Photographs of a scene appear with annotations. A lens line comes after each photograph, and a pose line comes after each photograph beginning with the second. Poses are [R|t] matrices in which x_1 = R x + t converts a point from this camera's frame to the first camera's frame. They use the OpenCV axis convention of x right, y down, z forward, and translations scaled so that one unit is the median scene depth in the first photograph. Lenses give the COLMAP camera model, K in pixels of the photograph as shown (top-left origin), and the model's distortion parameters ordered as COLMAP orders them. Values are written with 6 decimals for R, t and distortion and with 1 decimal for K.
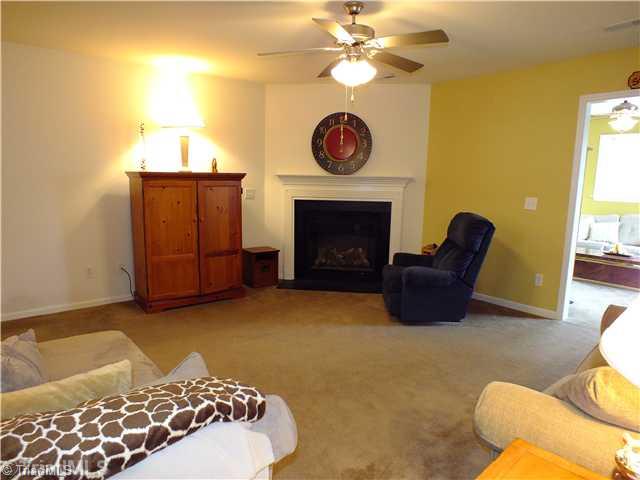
lens RADIAL K [[416.7, 0, 322.6], [0, 416.7, 242.4], [0, 0, 1]] dist [-0.042910, -0.000749]
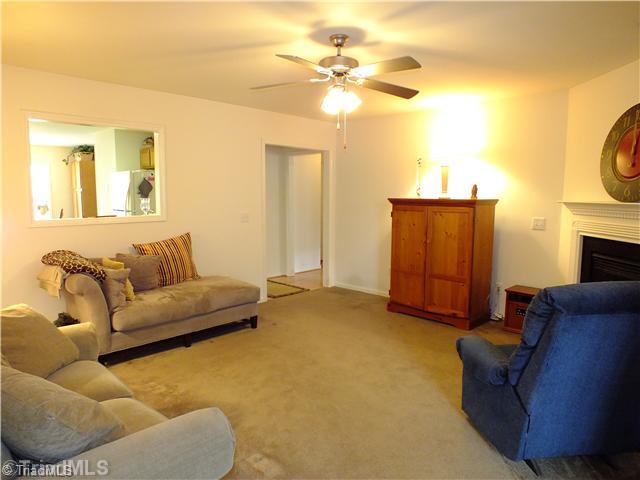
lens RADIAL K [[416.7, 0, 322.6], [0, 416.7, 242.4], [0, 0, 1]] dist [-0.042910, -0.000749]
pose [[0.125027, 0.094592, -0.987634, 0.725205], [-0.159749, 0.984376, 0.074057, -0.087369], [0.979208, 0.148514, 0.138184, 0.560604]]
